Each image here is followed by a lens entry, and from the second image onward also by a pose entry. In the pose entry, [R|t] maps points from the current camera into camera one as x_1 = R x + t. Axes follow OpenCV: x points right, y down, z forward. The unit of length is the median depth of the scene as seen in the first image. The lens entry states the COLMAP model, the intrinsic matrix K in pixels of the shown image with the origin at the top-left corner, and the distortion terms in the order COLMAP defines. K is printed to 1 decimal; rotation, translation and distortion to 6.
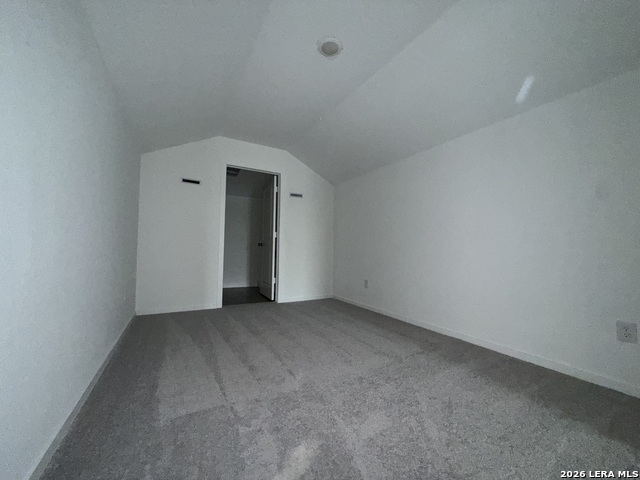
lens RADIAL K [[254.9, 0, 323.2], [0, 254.9, 241.9], [0, 0, 1]] dist [-0.009211, 0.000029]
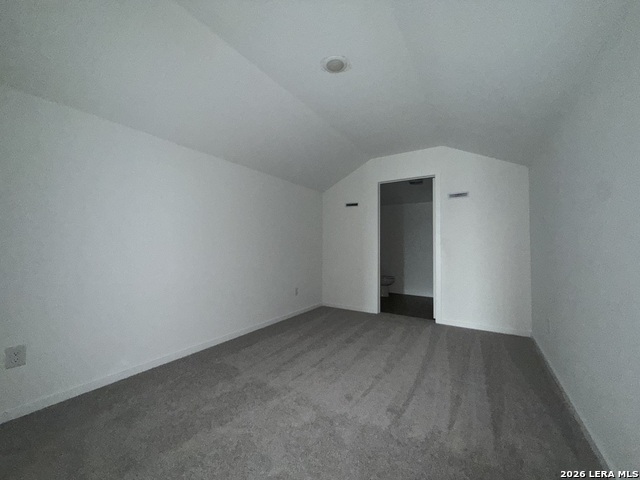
lens RADIAL K [[254.9, 0, 323.2], [0, 254.9, 241.9], [0, 0, 1]] dist [-0.009211, 0.000029]
pose [[0.477685, -0.038568, -0.877684, 0.449048], [0.023819, 0.999237, -0.030946, -0.021946], [0.878208, -0.006123, 0.478240, 0.268221]]
